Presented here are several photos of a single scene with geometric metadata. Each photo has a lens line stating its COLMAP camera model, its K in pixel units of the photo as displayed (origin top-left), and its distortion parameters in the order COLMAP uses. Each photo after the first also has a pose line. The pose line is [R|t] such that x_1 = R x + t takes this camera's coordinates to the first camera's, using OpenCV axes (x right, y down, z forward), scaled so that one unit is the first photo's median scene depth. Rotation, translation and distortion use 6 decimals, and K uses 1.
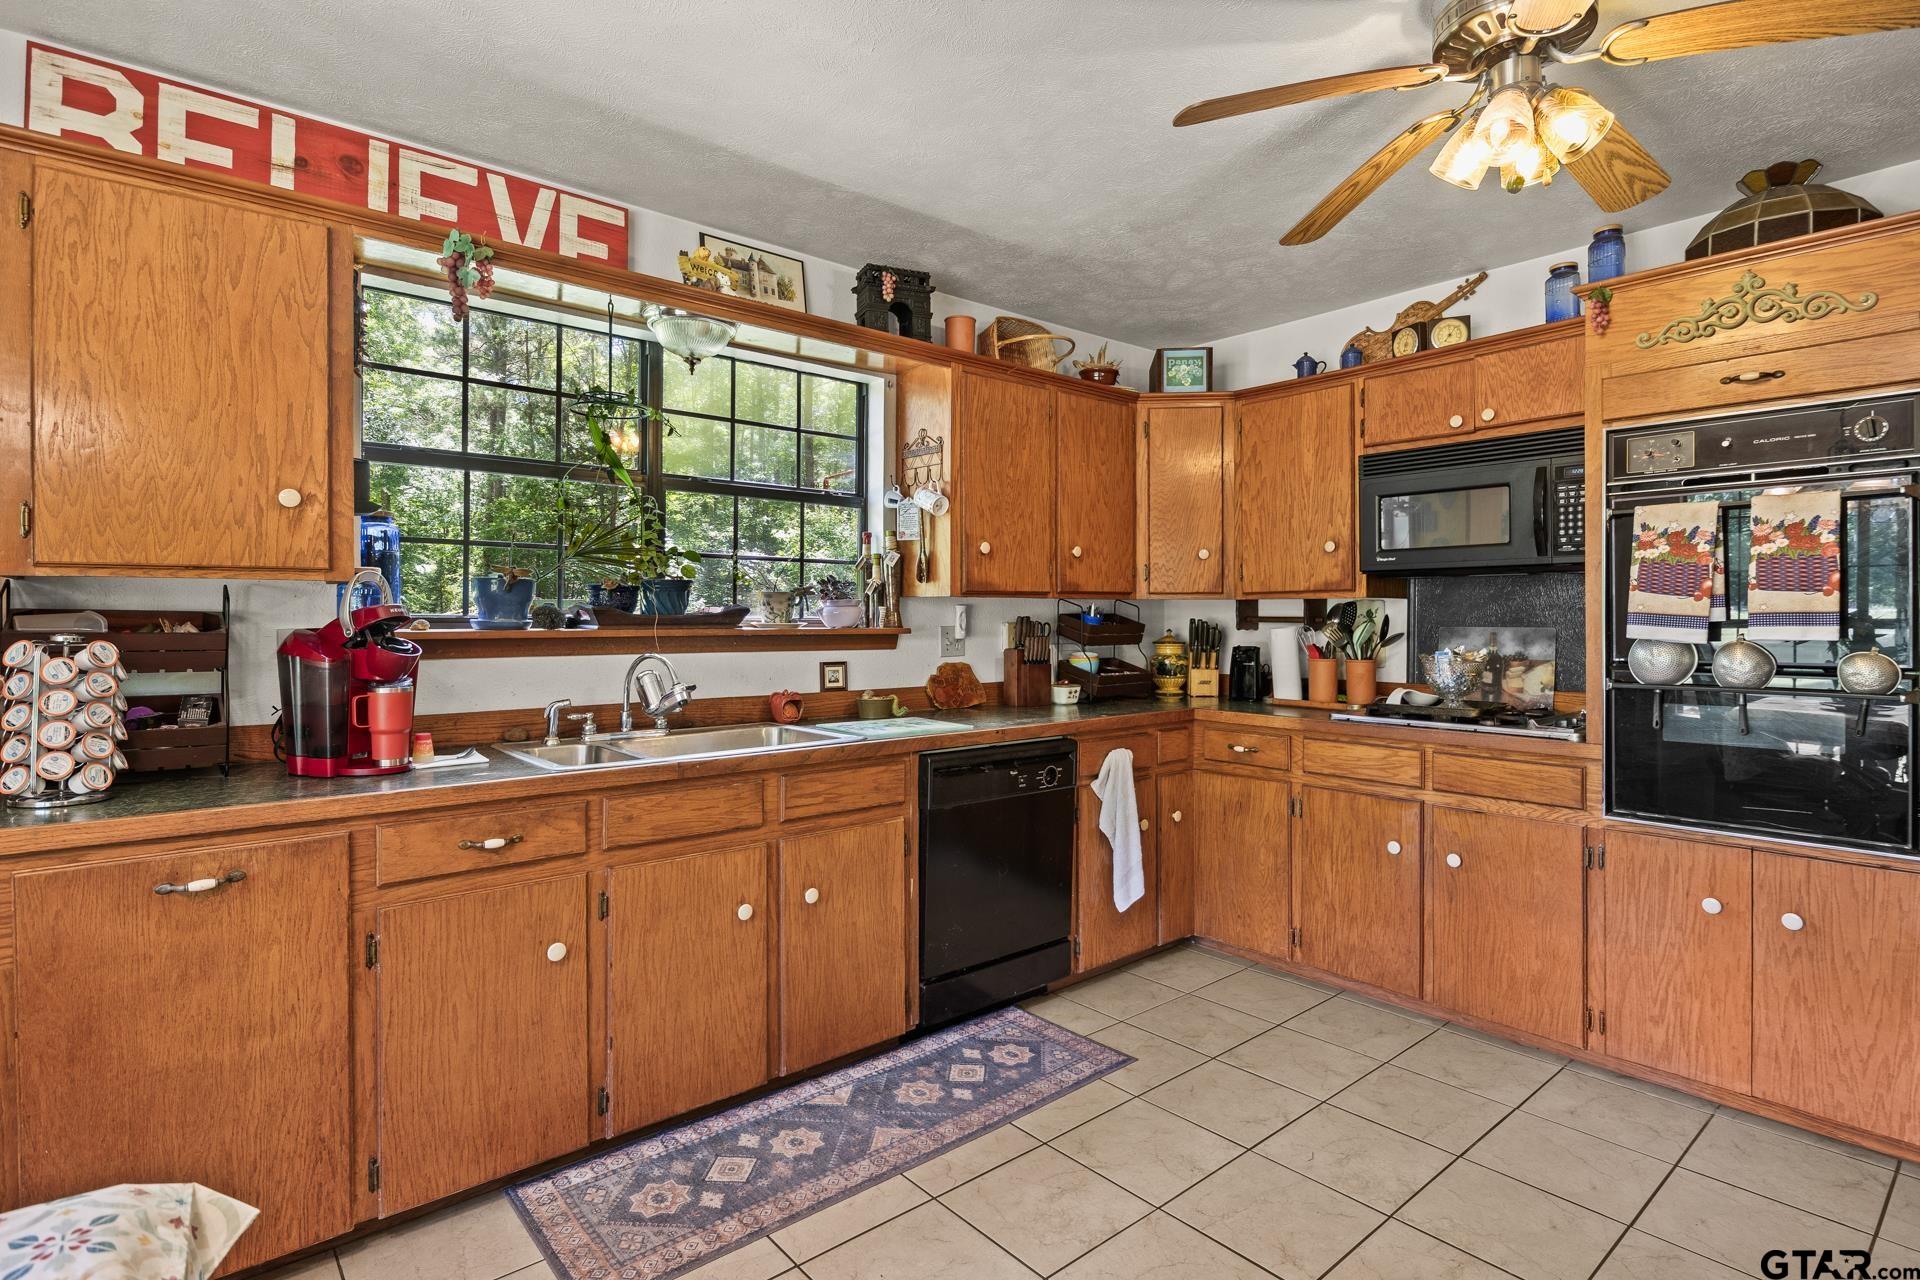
lens RADIAL K [[962.9, 0, 968.7], [0, 962.9, 619.3], [0, 0, 1]] dist [-0.008355, -0.000915]
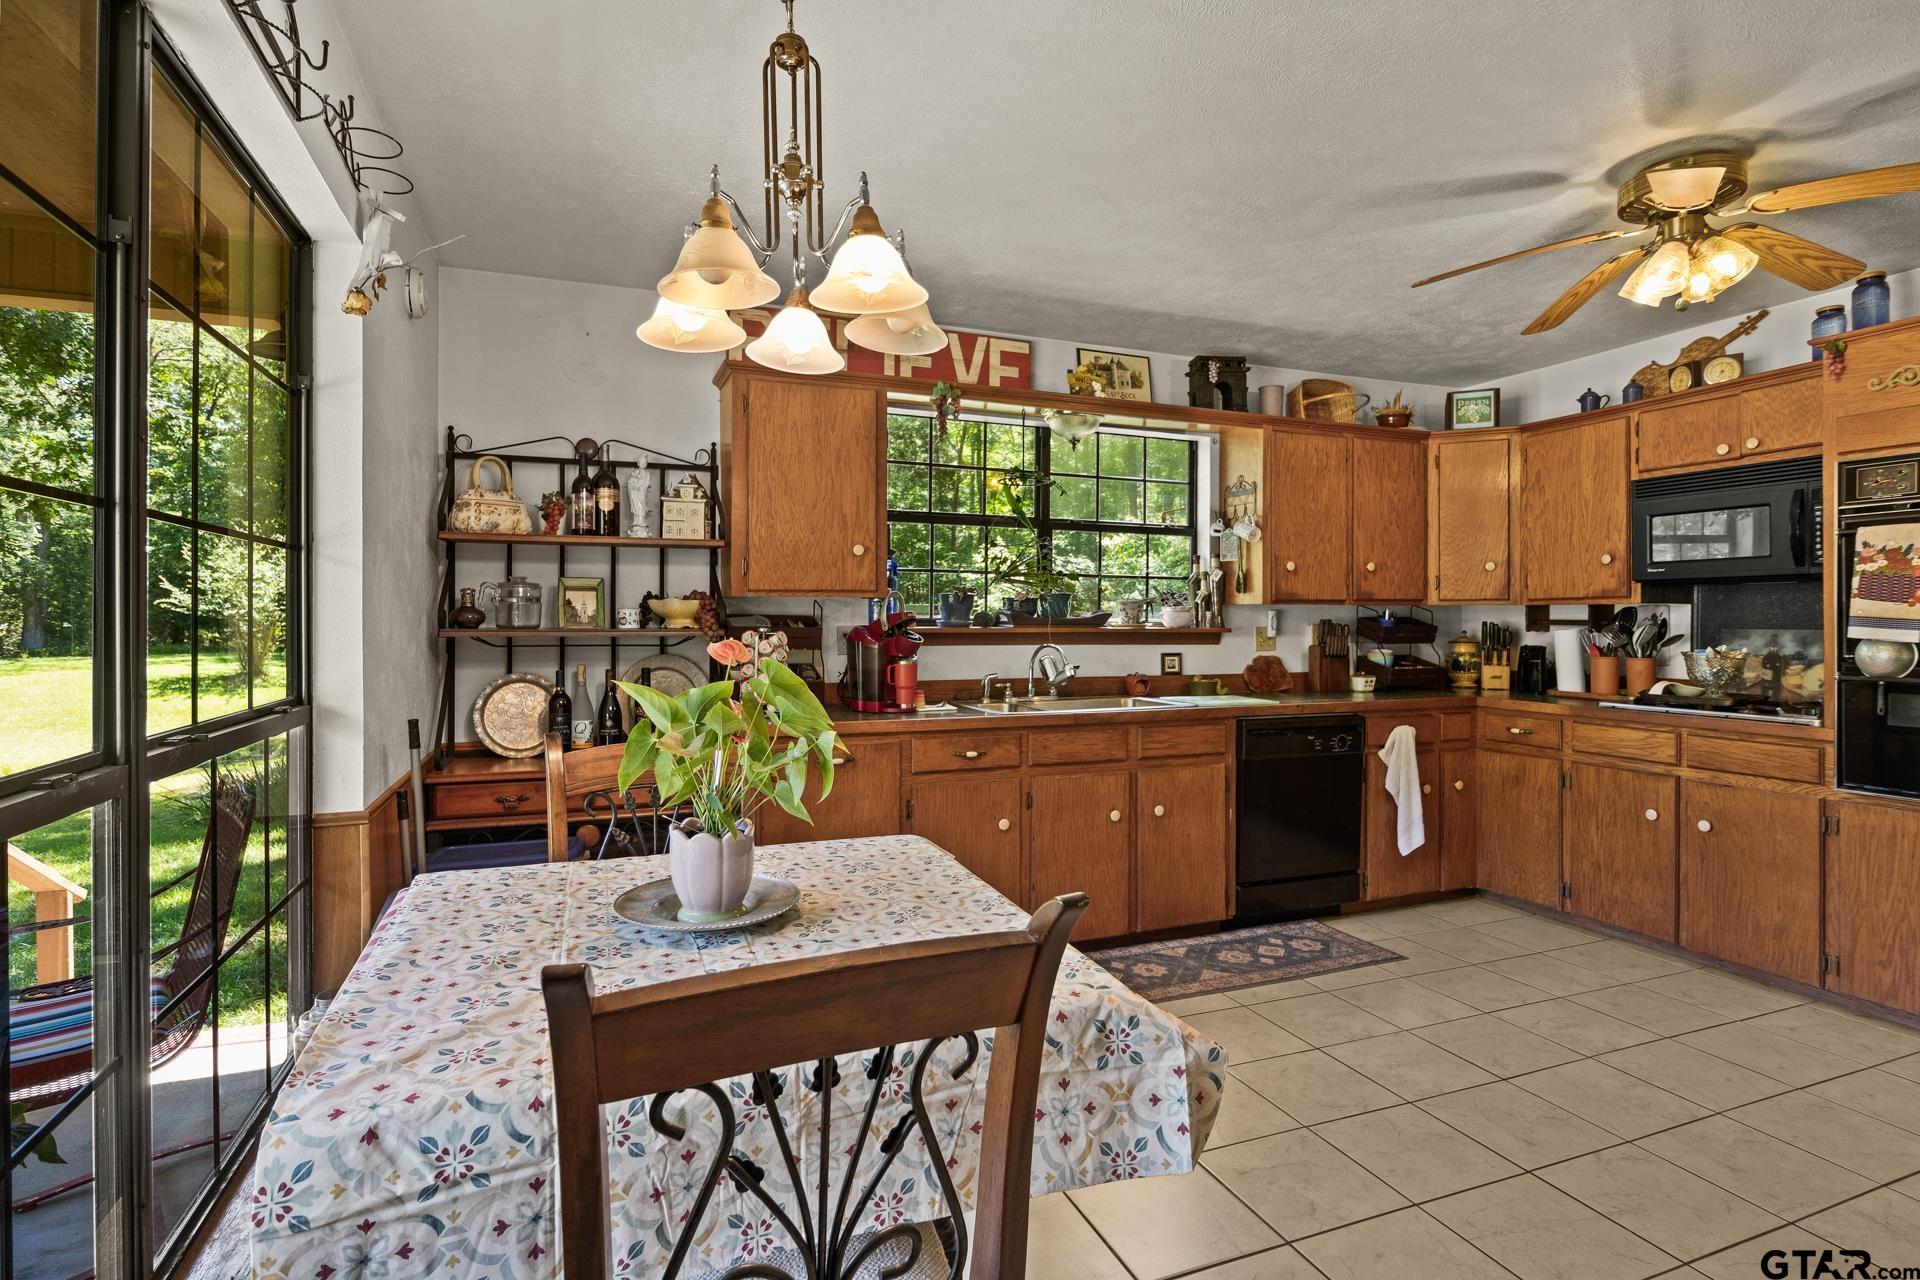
lens RADIAL K [[962.9, 0, 961.3], [0, 962.9, 623.5], [0, 0, 1]] dist [-0.008355, -0.000915]
pose [[0.943952, 0.002554, -0.330072, 0.032959], [-0.002335, 0.999997, 0.001060, 0.002931], [0.330074, -0.000230, 0.943955, -0.455523]]
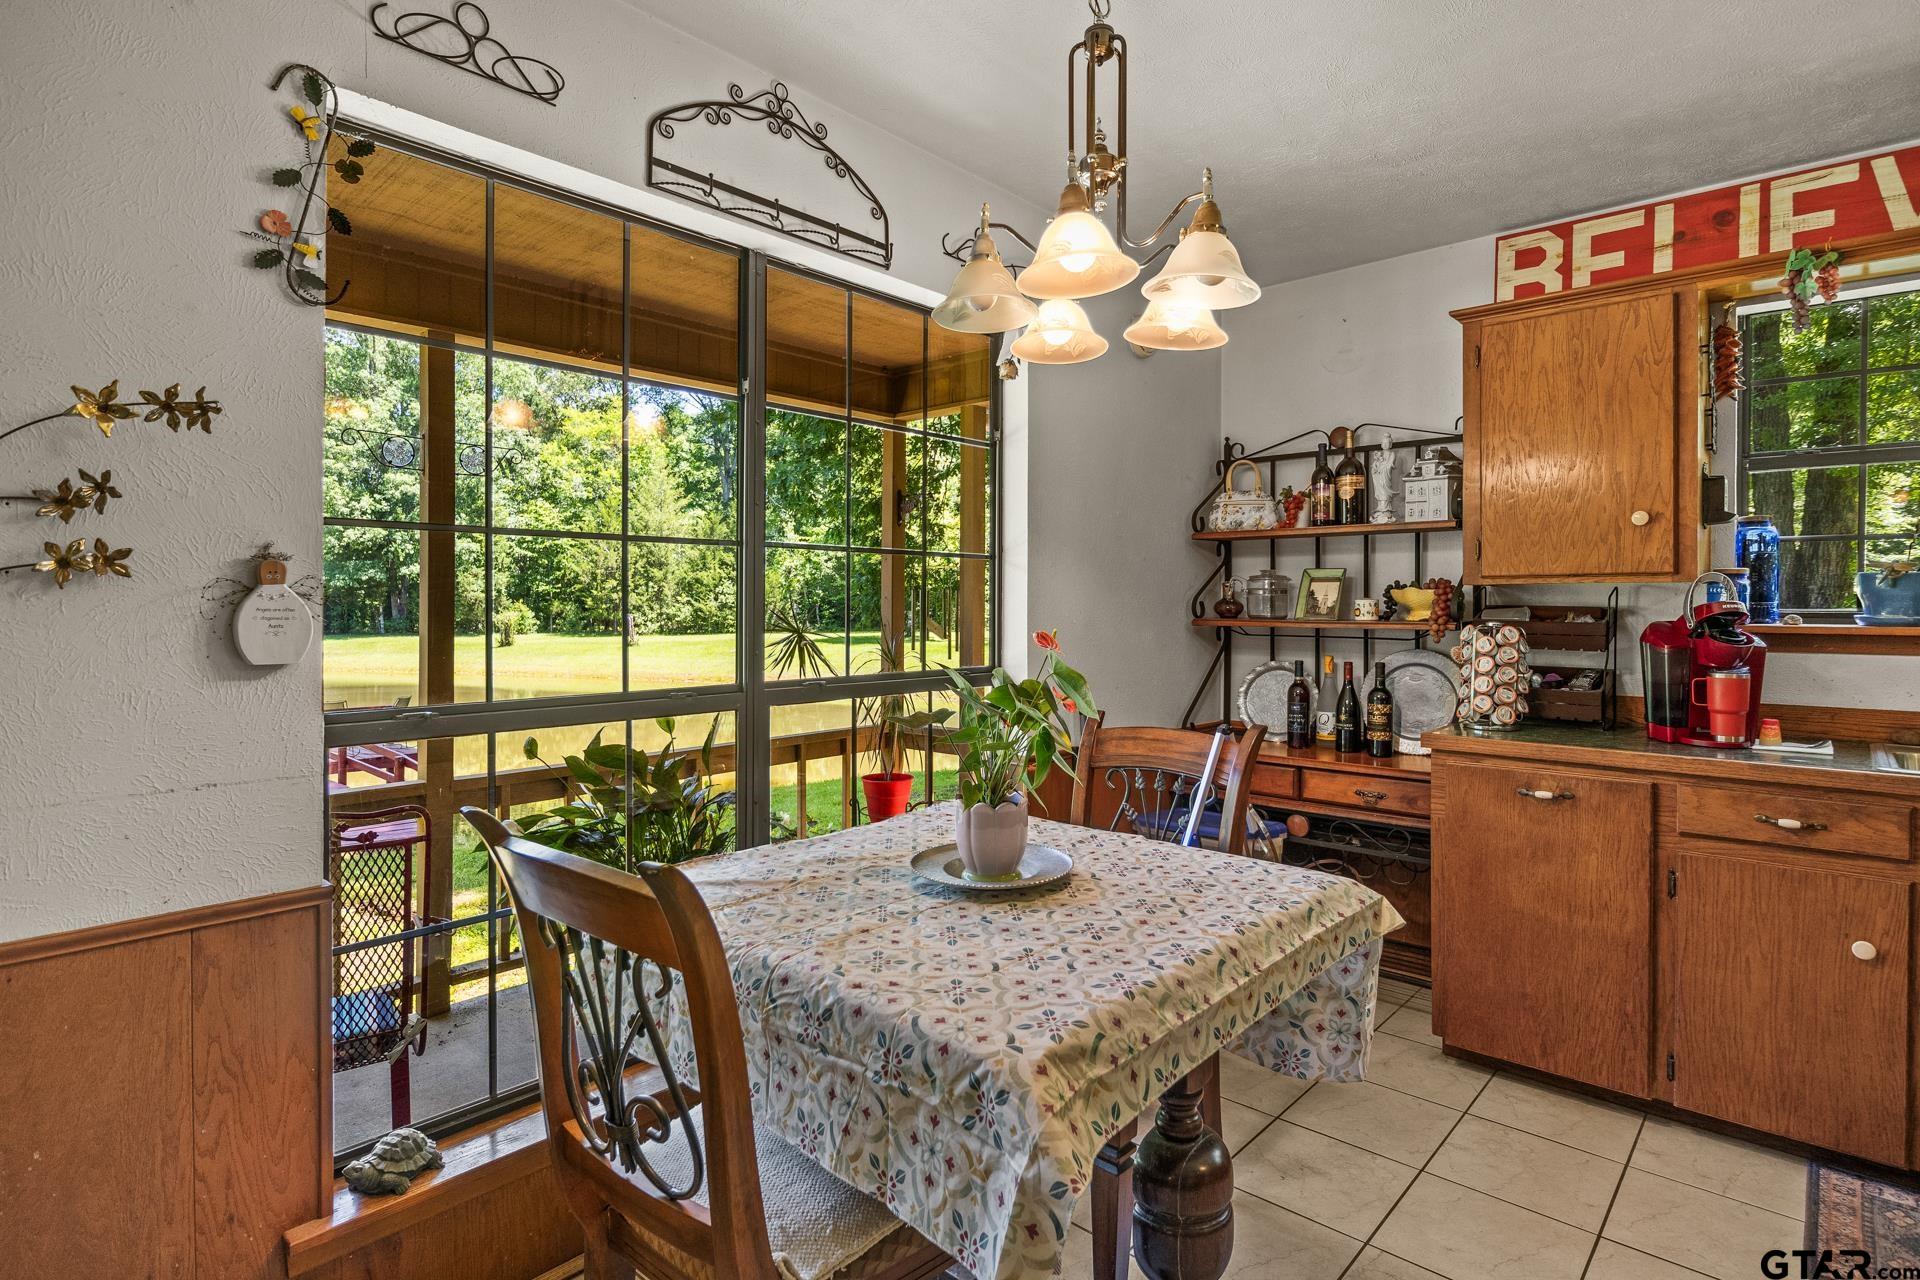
lens RADIAL K [[962.9, 0, 958.3], [0, 962.9, 610.6], [0, 0, 1]] dist [-0.008355, -0.000915]
pose [[0.120979, 0.005906, -0.992637, 0.350092], [-0.007640, 0.999958, 0.005018, -0.002529], [0.992626, 0.006977, 0.121019, -0.042255]]
